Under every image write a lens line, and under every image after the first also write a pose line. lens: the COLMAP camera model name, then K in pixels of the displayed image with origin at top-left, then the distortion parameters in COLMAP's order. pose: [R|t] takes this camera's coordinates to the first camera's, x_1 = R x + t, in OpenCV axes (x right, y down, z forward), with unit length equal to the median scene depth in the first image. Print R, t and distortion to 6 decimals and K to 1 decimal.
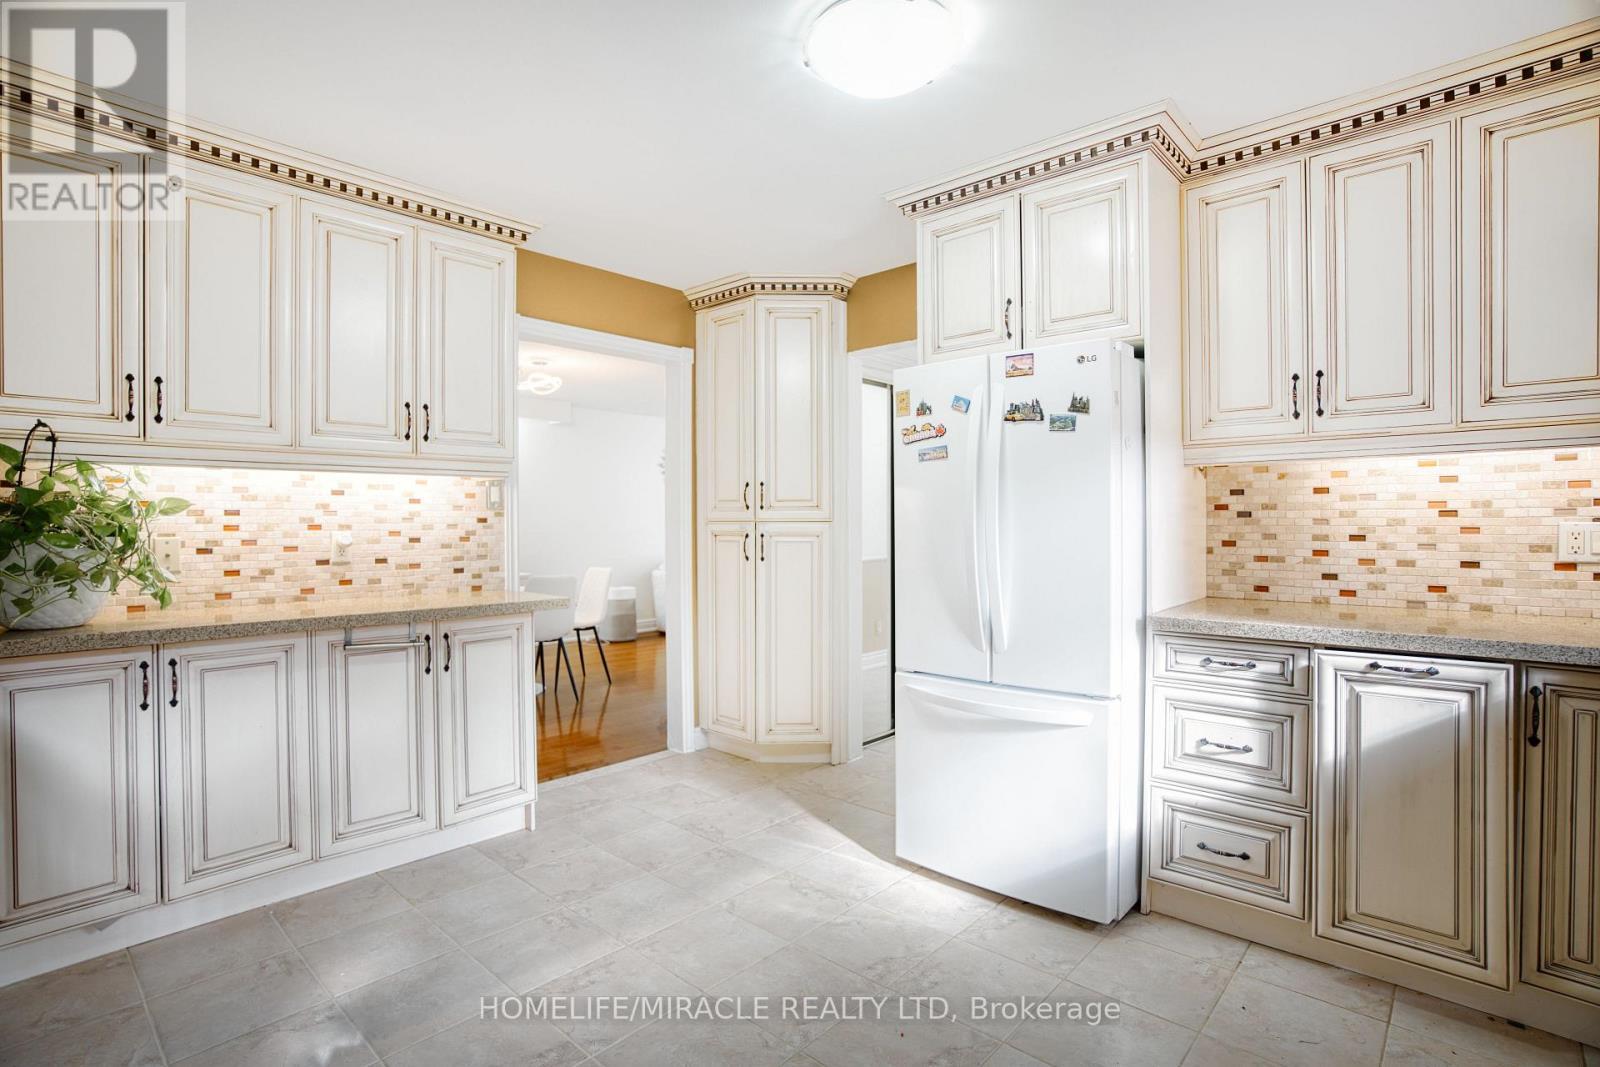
lens RADIAL K [[779.4, 0, 798.9], [0, 779.4, 530.9], [0, 0, 1]] dist [-0.073857, 0.031593]
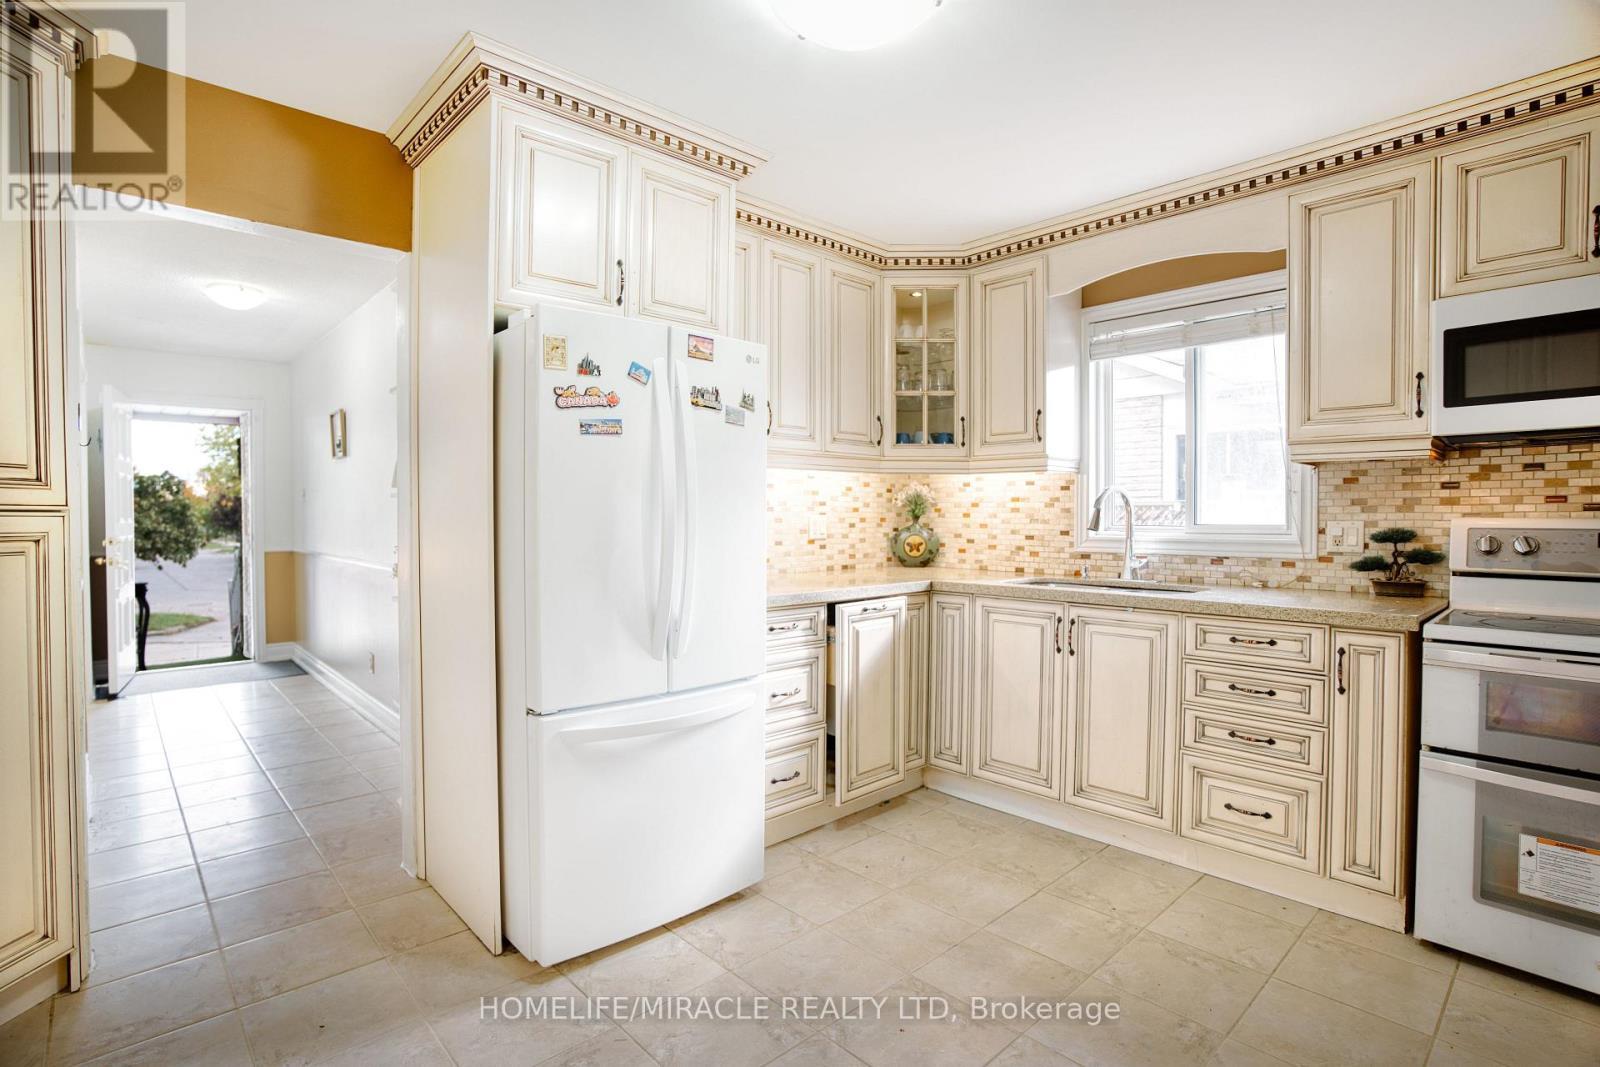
lens RADIAL K [[779.4, 0, 795.2], [0, 779.4, 531.9], [0, 0, 1]] dist [-0.073857, 0.031593]
pose [[0.091194, -0.017444, 0.995680, -0.627947], [0.009390, 0.999817, 0.016656, -0.003716], [-0.995789, 0.007831, 0.091341, 0.769620]]
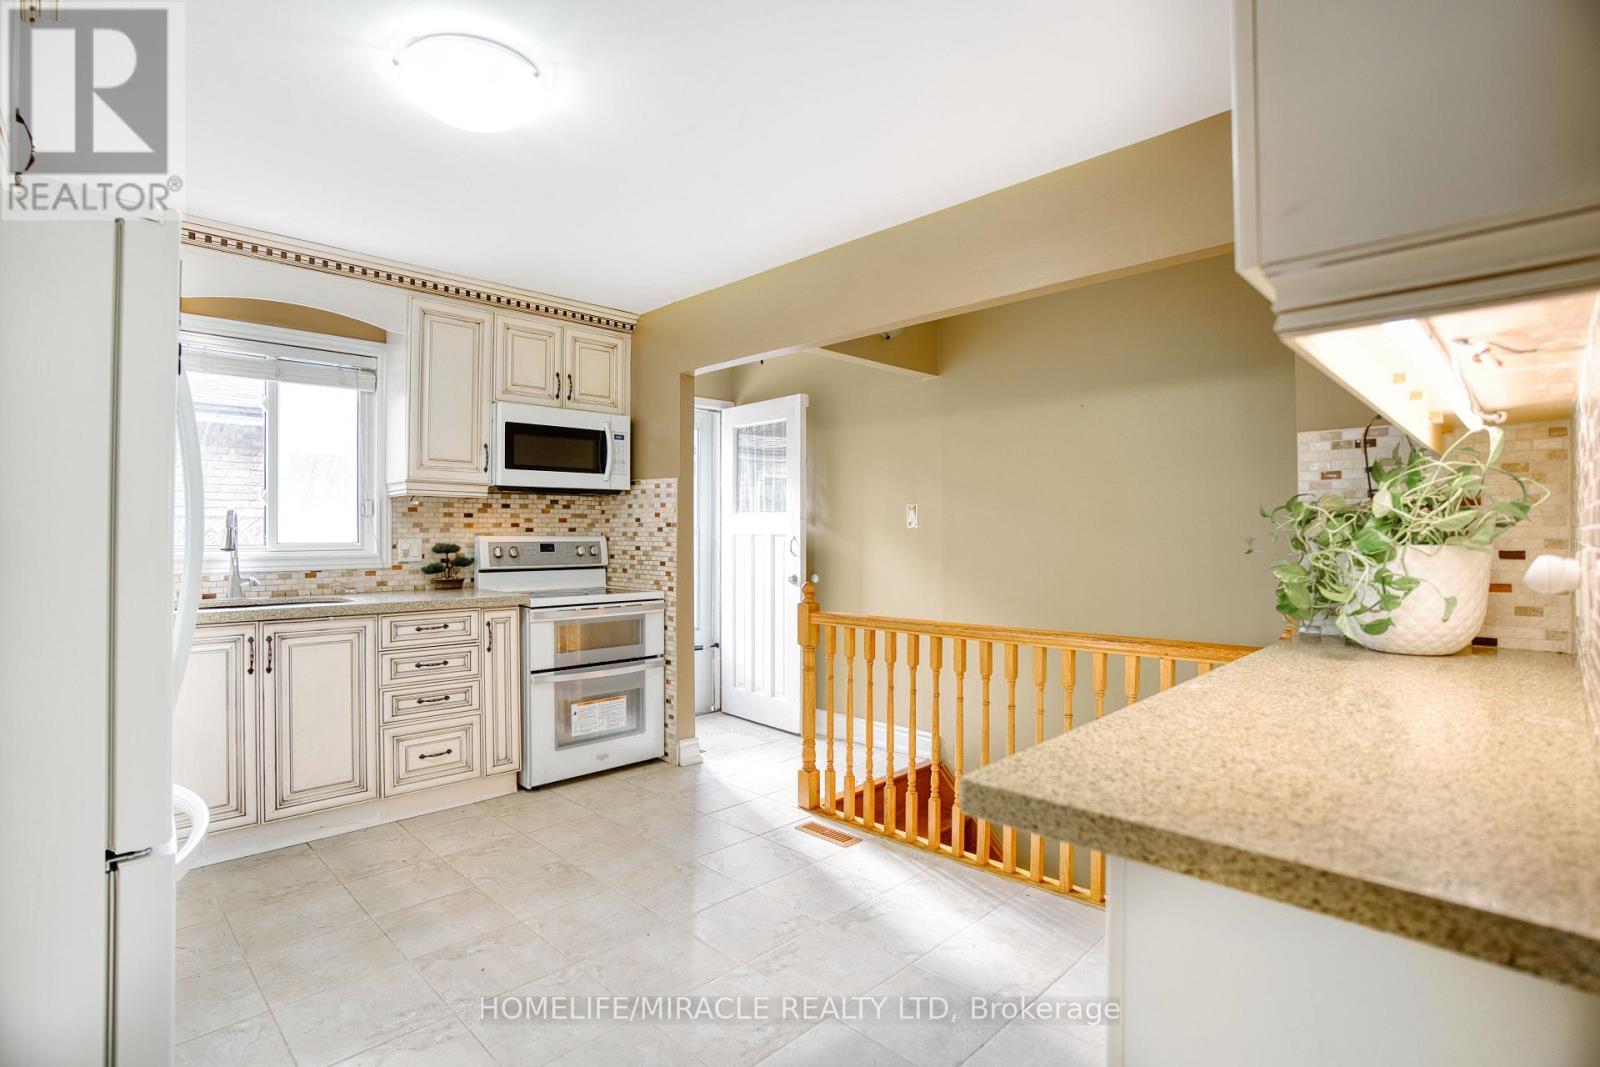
lens RADIAL K [[779.4, 0, 799.9], [0, 779.4, 533.5], [0, 0, 1]] dist [-0.073857, 0.031593]
pose [[-0.998887, 0.005074, 0.046883, -0.214451], [0.005474, 0.999950, 0.008399, -0.015246], [-0.046838, 0.008646, -0.998865, 1.797728]]
